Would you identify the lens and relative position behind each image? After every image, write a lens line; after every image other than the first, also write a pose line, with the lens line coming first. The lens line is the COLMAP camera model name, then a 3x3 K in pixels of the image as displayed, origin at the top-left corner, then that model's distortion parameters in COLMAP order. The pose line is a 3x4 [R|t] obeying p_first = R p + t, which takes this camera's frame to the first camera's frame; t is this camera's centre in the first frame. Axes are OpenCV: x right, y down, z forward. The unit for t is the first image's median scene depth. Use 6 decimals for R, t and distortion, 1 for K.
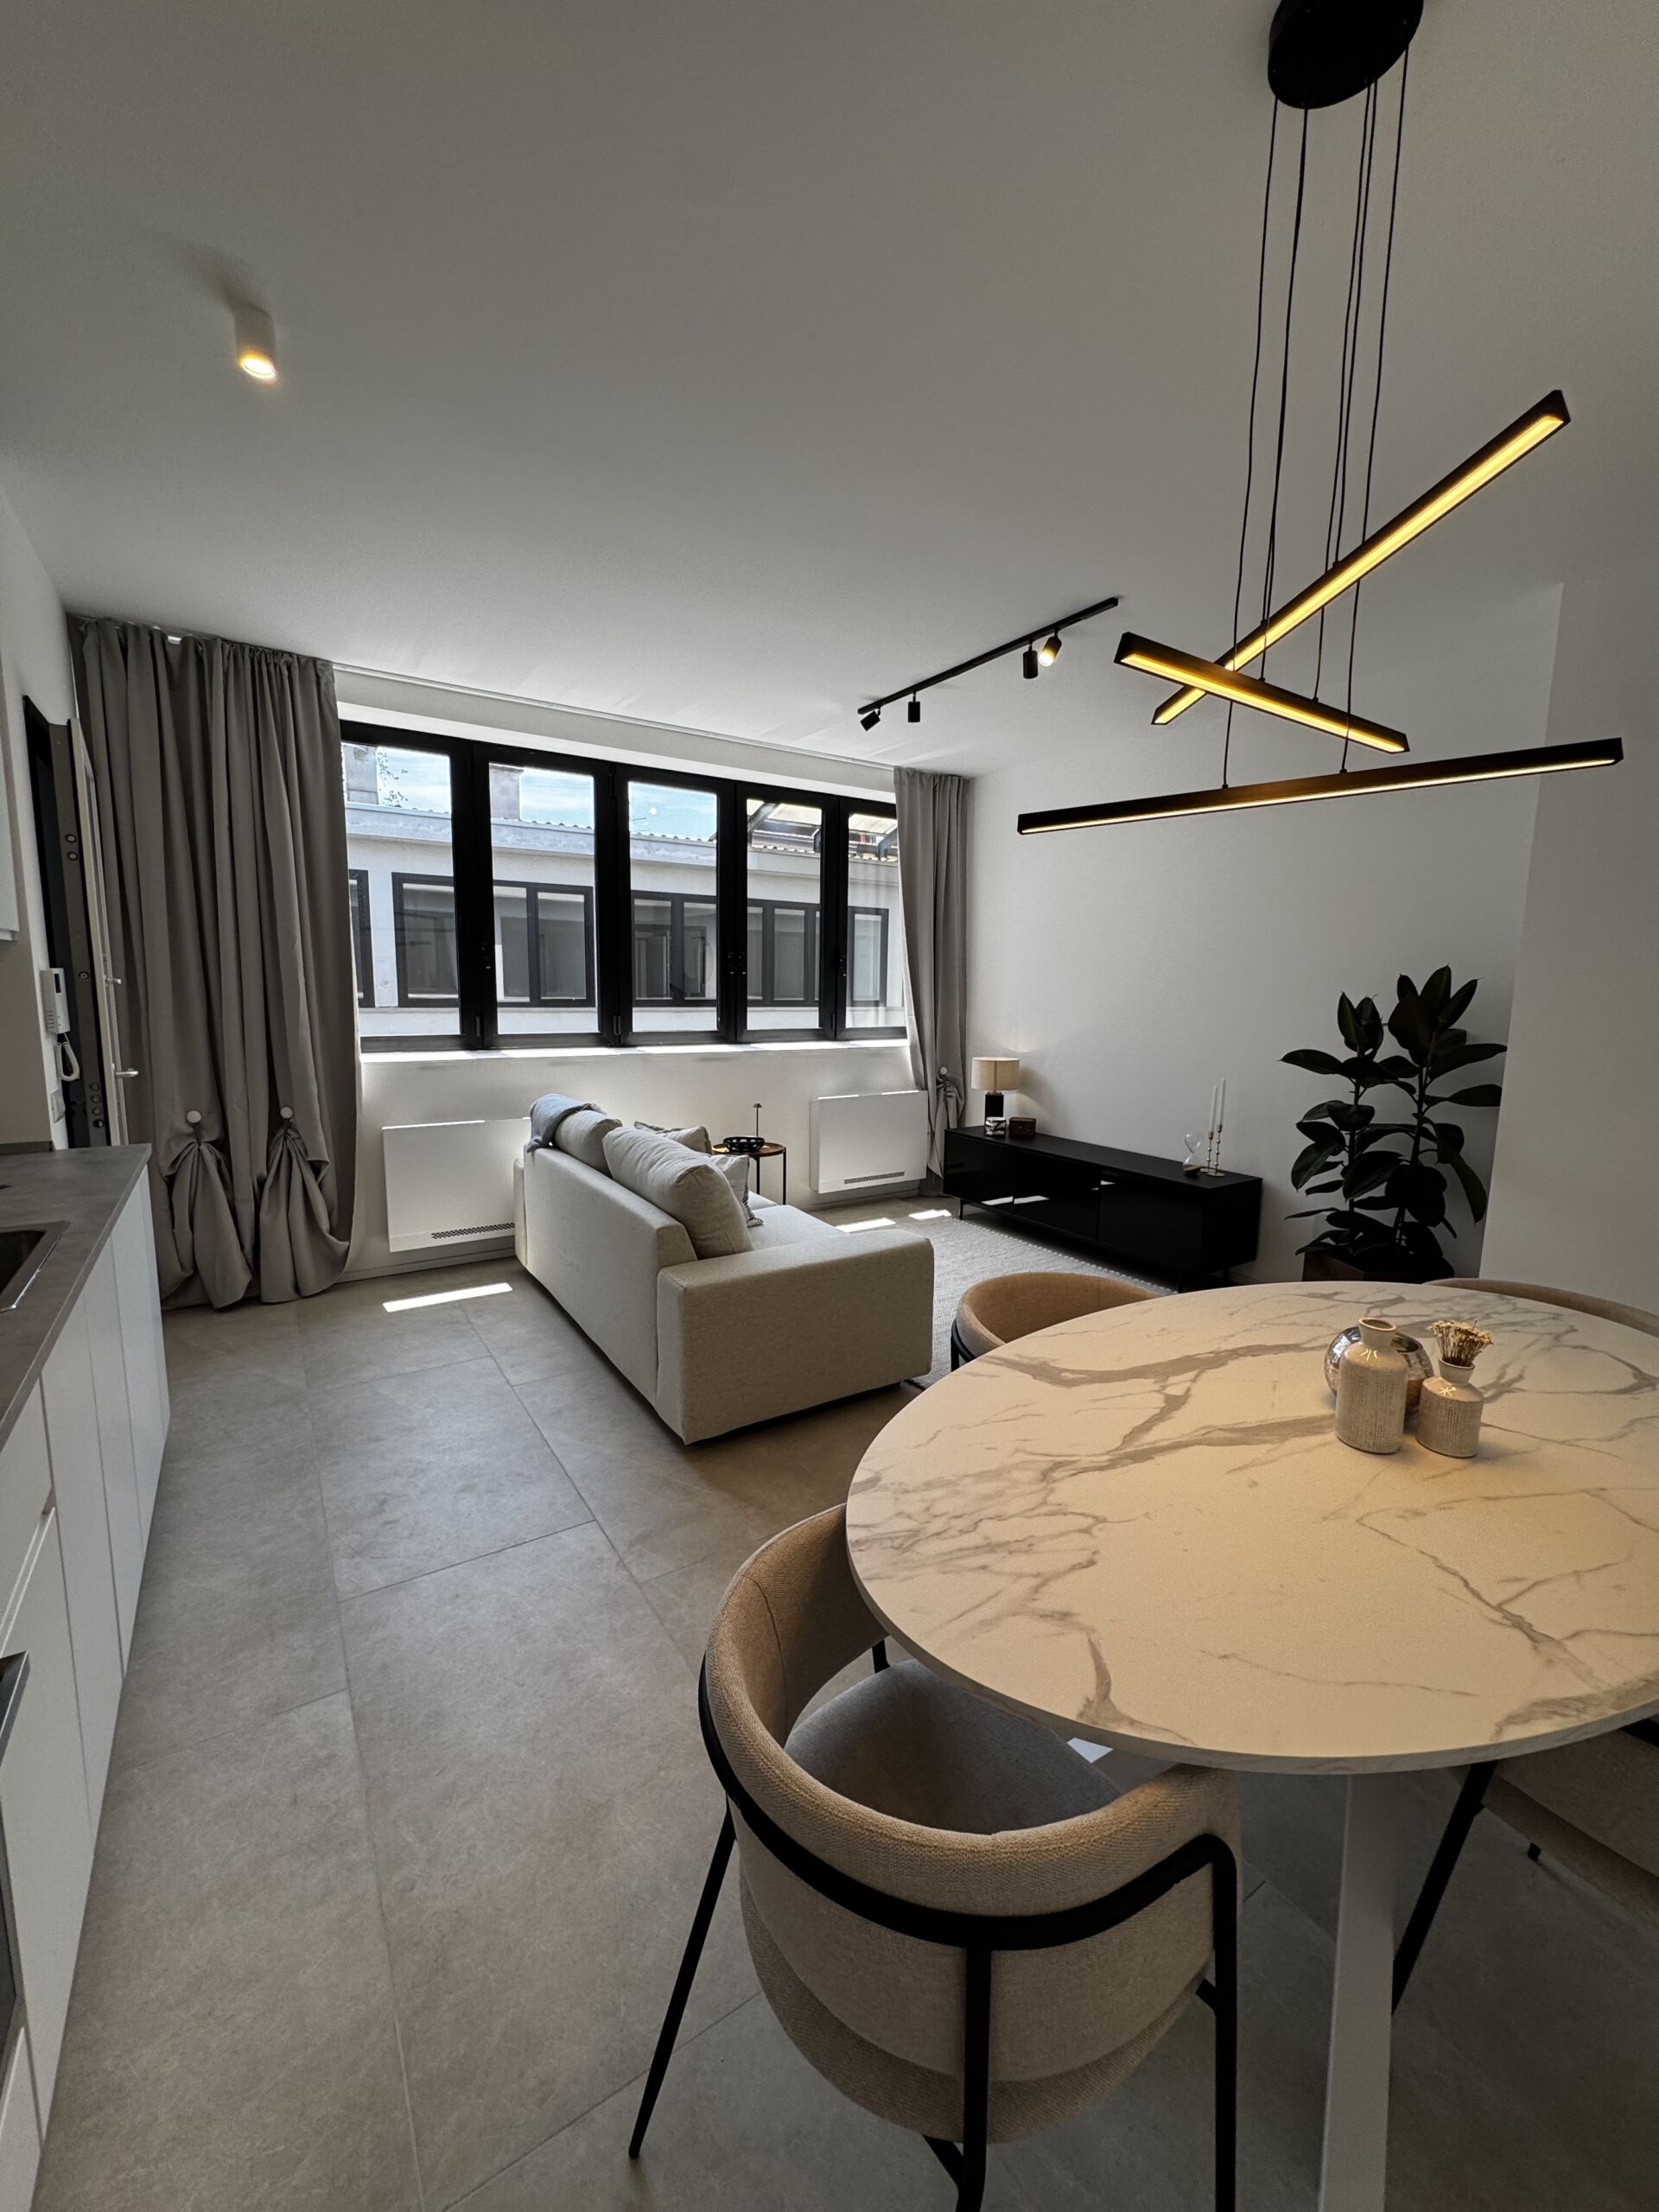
lens RADIAL K [[885.6, 0, 830.7], [0, 885.6, 1103.4], [0, 0, 1]] dist [-0.003909, 0.000379]
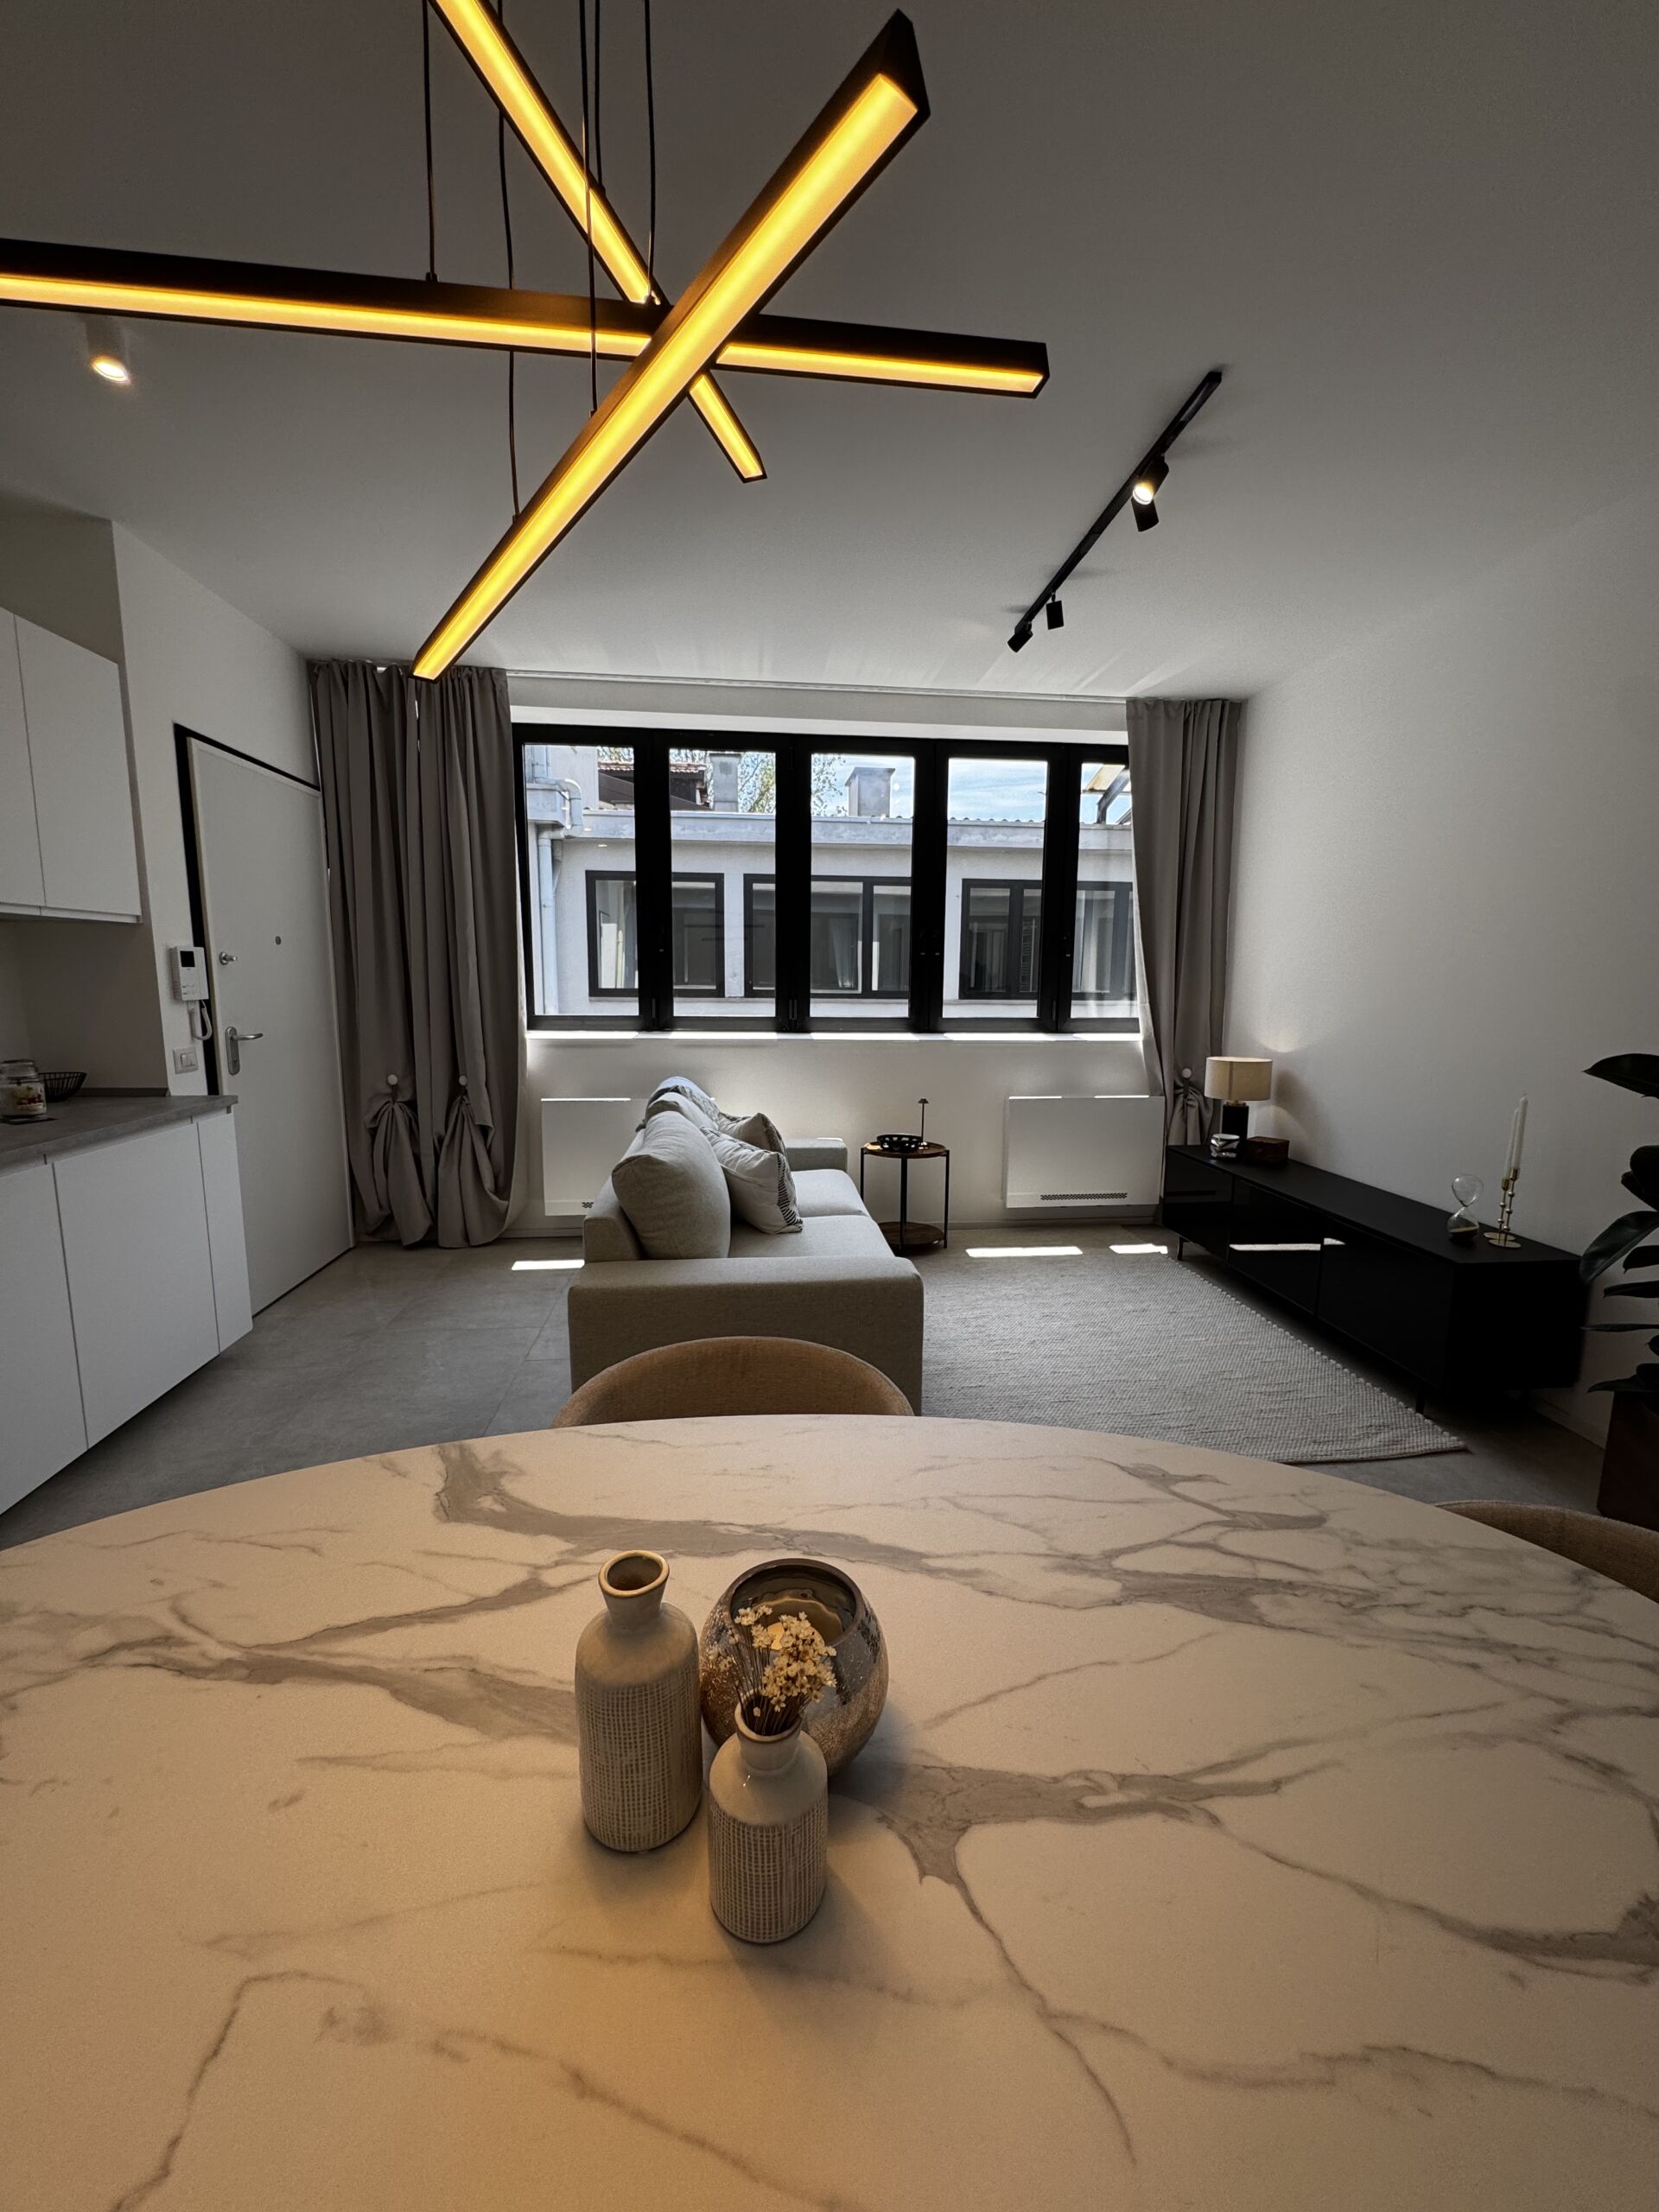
lens RADIAL K [[885.6, 0, 830.7], [0, 885.6, 1103.4], [0, 0, 1]] dist [-0.003909, 0.000379]
pose [[0.888764, 0.058810, -0.454576, 0.341692], [-0.057749, 0.998199, 0.016231, -0.006186], [0.454712, 0.011826, 0.890560, 0.231866]]
